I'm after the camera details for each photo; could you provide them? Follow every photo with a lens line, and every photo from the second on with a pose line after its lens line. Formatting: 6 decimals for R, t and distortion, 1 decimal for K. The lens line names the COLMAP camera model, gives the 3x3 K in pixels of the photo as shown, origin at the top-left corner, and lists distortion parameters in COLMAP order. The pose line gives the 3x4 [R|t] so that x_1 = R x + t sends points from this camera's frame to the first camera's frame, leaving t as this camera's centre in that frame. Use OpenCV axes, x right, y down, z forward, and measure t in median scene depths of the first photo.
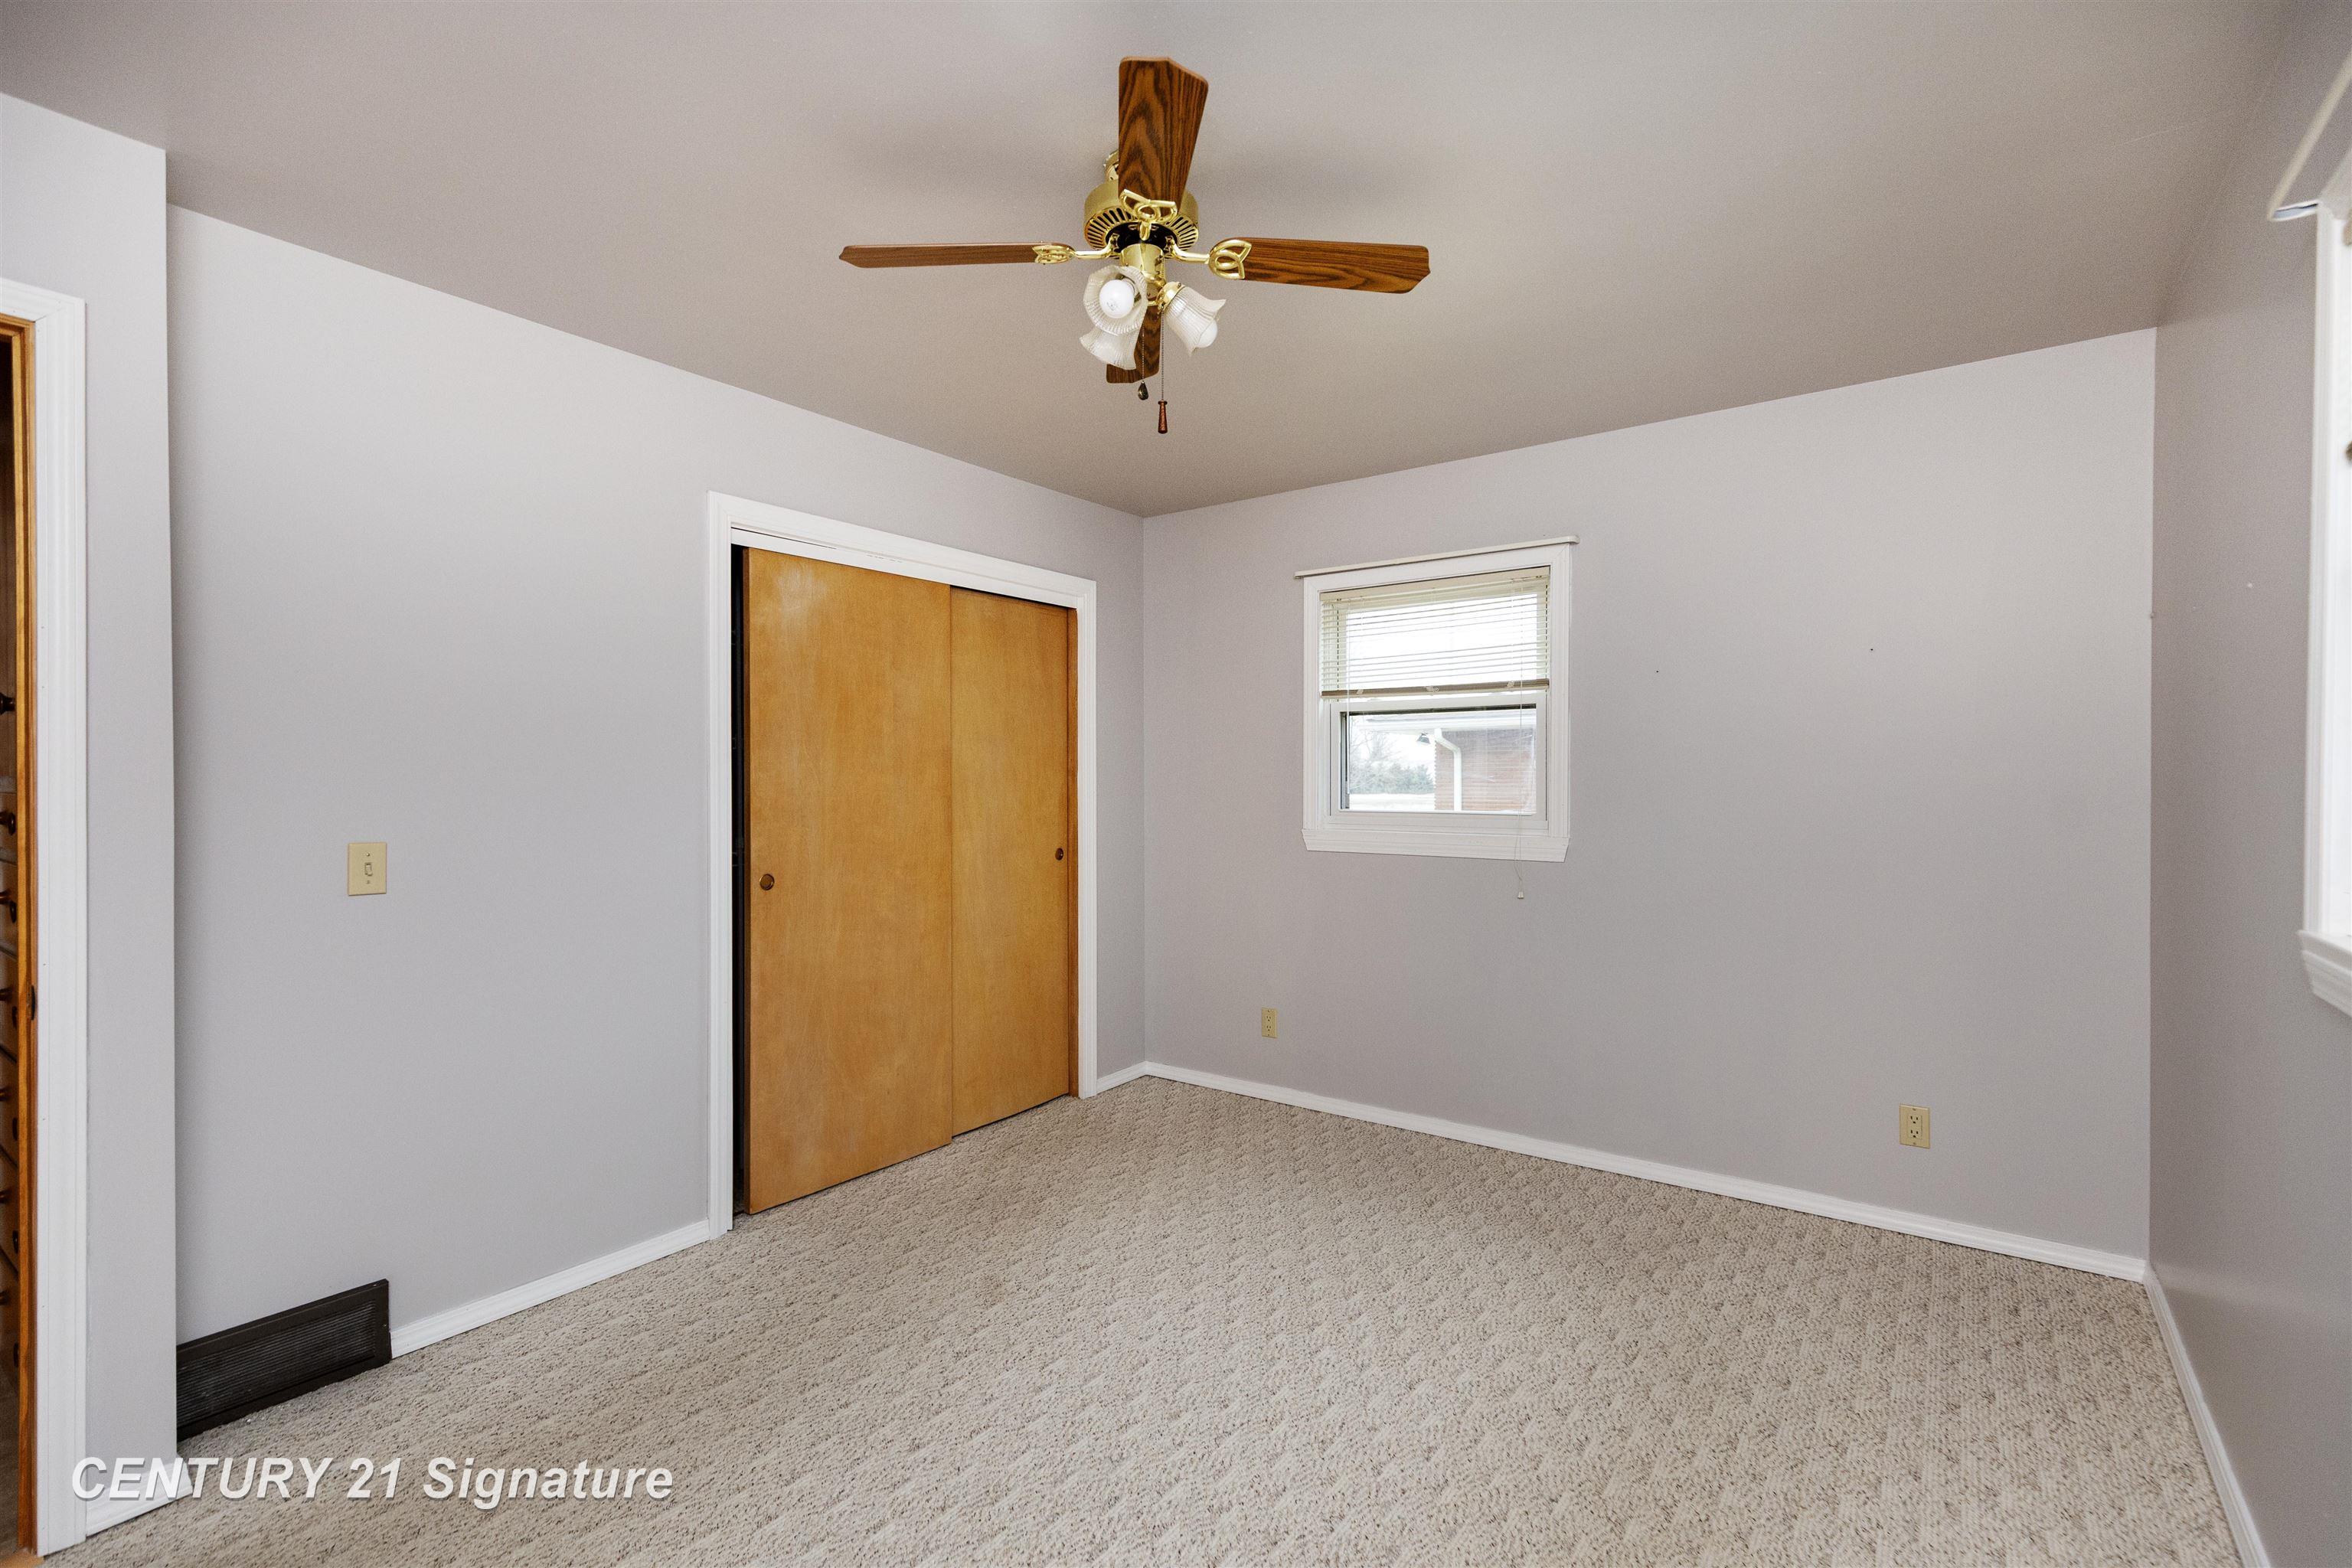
lens RADIAL K [[1090.9, 0, 1219.9], [0, 1090.9, 791.2], [0, 0, 1]] dist [0.017293, 0.000271]
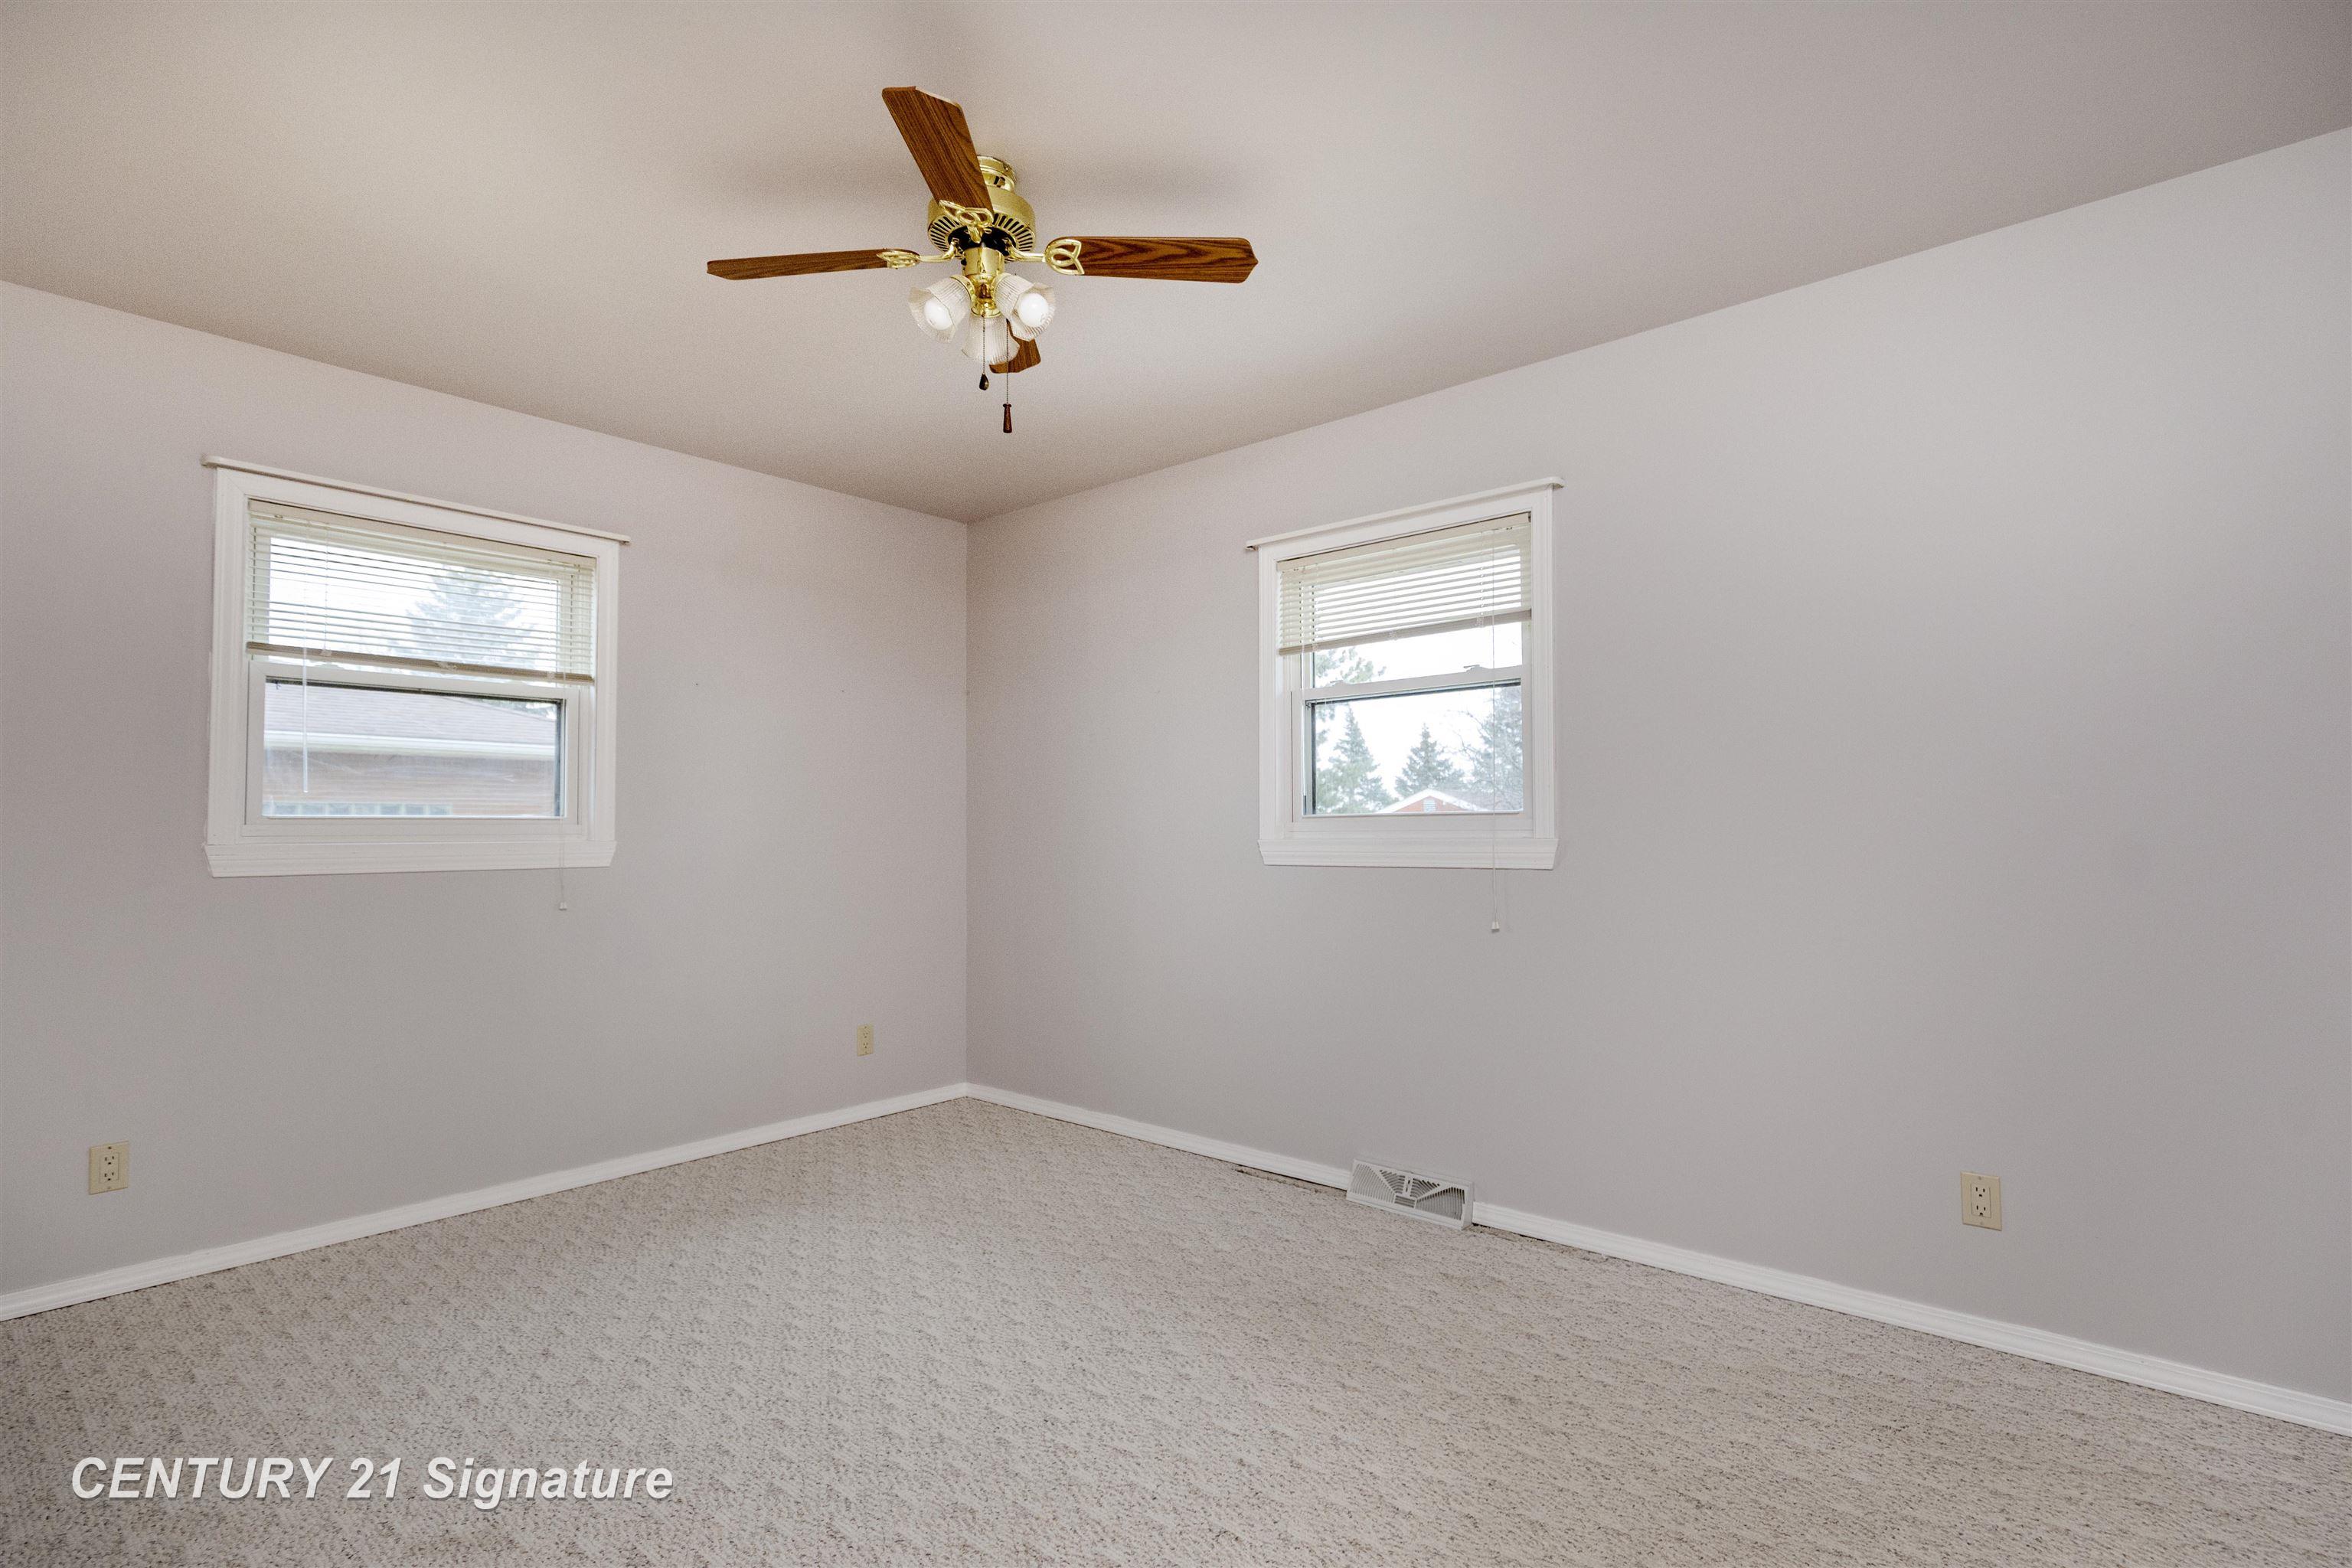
lens RADIAL K [[1090.9, 0, 1219.9], [0, 1090.9, 791.2], [0, 0, 1]] dist [0.017293, 0.000271]
pose [[0.073128, 0.035095, 0.996705, -0.707977], [0.019738, 0.999134, -0.036628, 0.051660], [-0.997127, 0.022352, 0.072372, 0.447098]]
